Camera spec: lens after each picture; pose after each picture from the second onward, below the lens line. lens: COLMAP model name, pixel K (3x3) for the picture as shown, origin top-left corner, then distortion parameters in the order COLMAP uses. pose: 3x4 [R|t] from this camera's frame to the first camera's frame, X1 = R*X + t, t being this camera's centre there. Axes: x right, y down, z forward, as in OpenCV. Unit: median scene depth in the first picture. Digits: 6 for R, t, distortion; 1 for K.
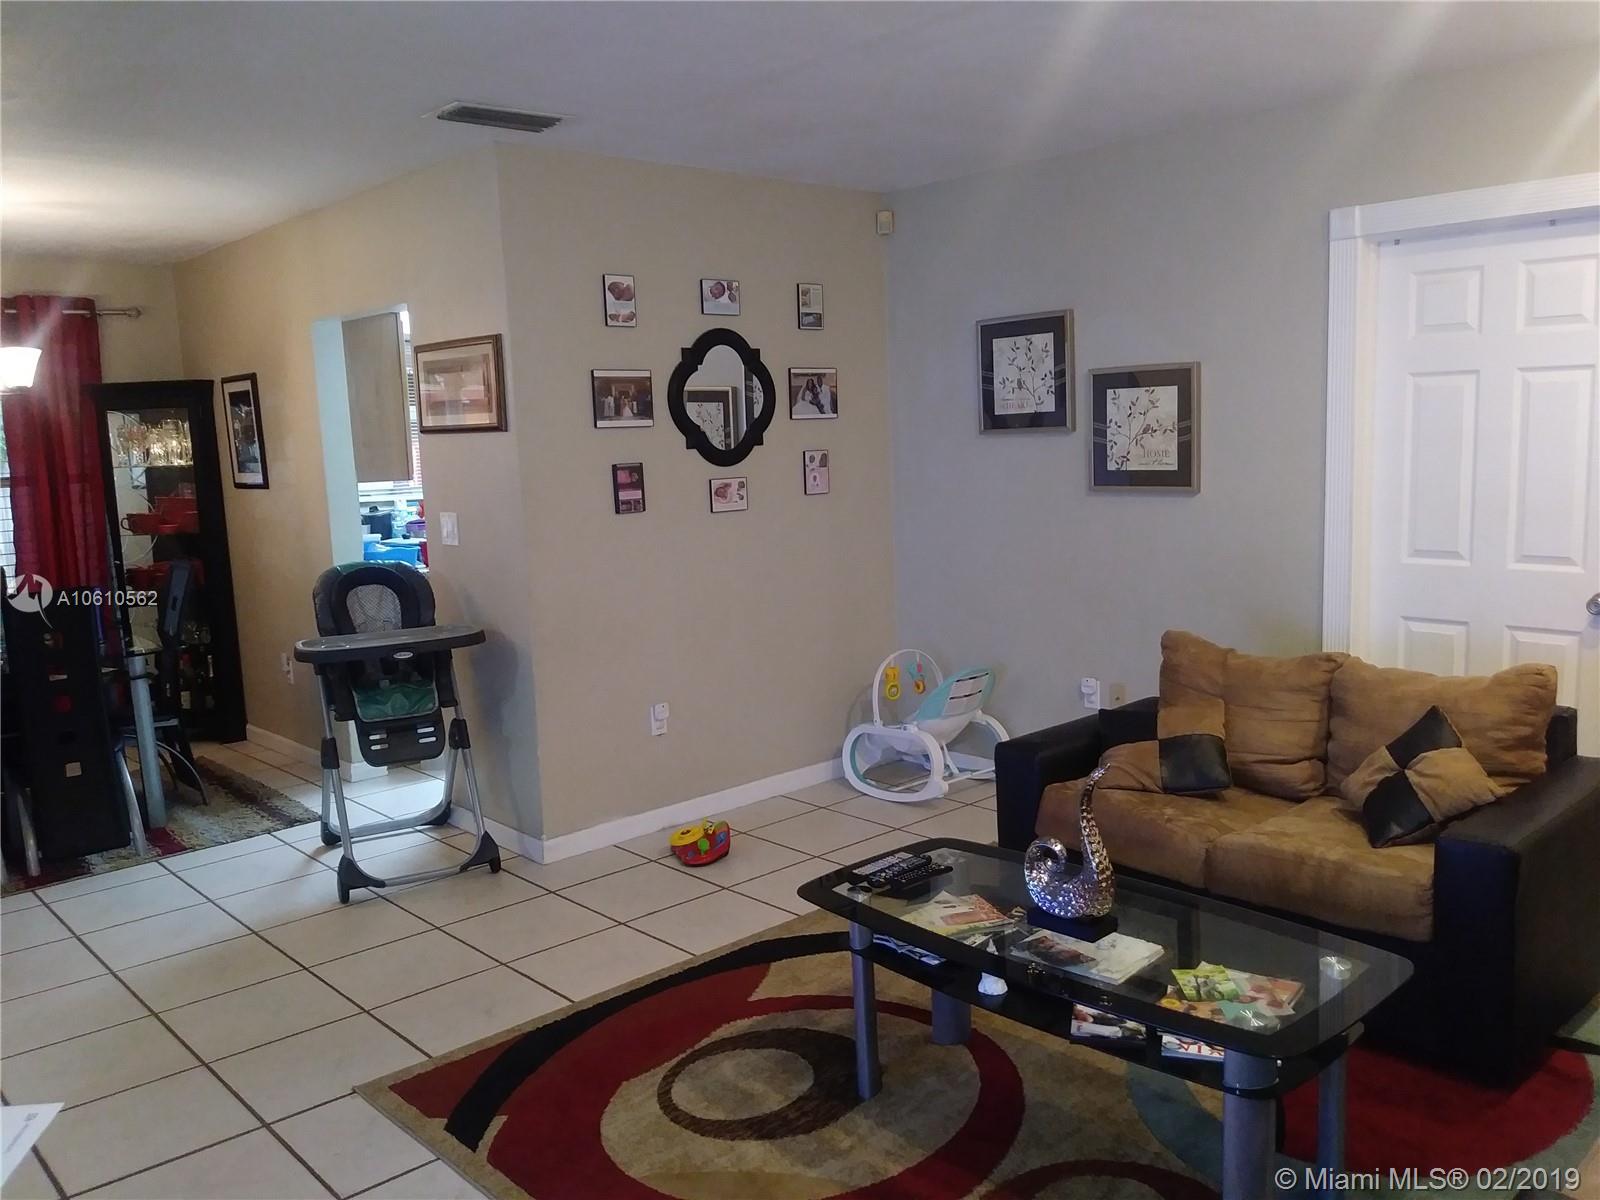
lens RADIAL K [[1297.4, 0, 809.3], [0, 1297.4, 596.7], [0, 0, 1]] dist [0.015381, -0.025563]
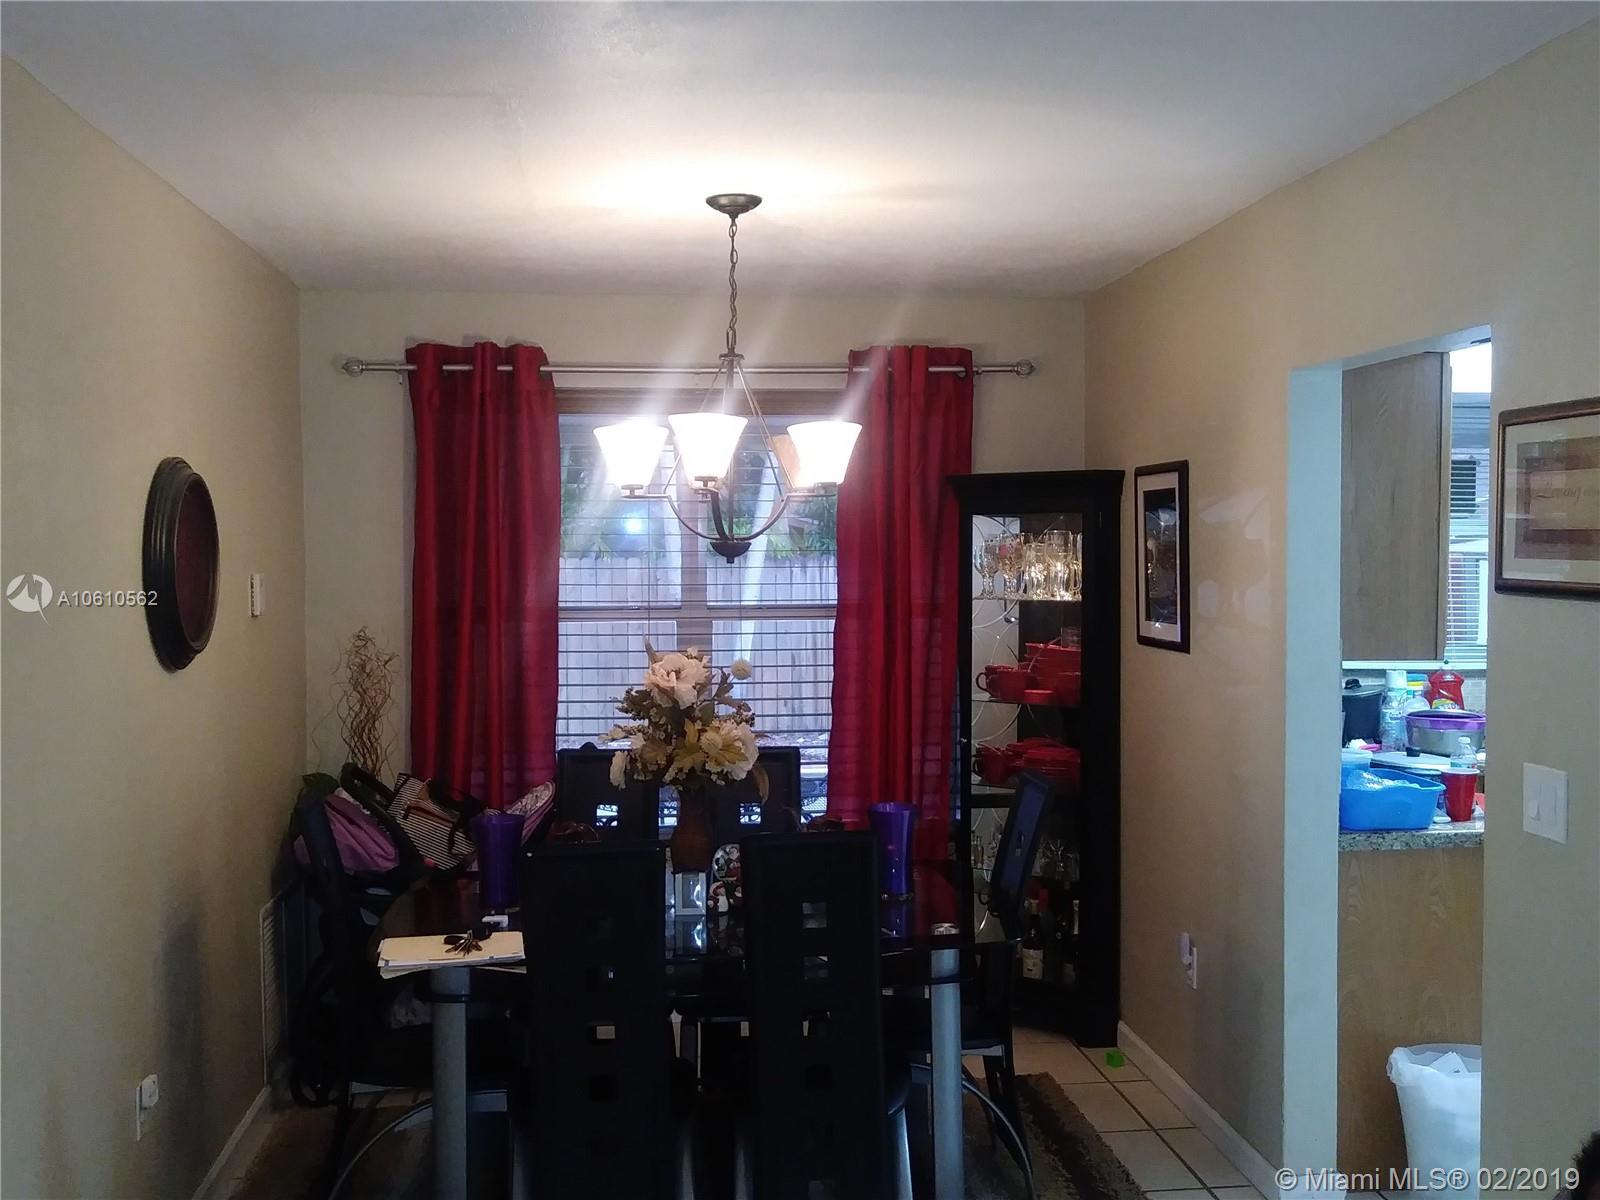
lens RADIAL K [[1603.6, 0, 805.1], [0, 1603.6, 599.6], [0, 0, 1]] dist [0.005277, 0.000000]
pose [[0.804057, 0.062200, -0.591290, -0.117321], [-0.108966, 0.993084, -0.043709, -0.052980], [0.584482, 0.099575, 0.805273, 0.286100]]
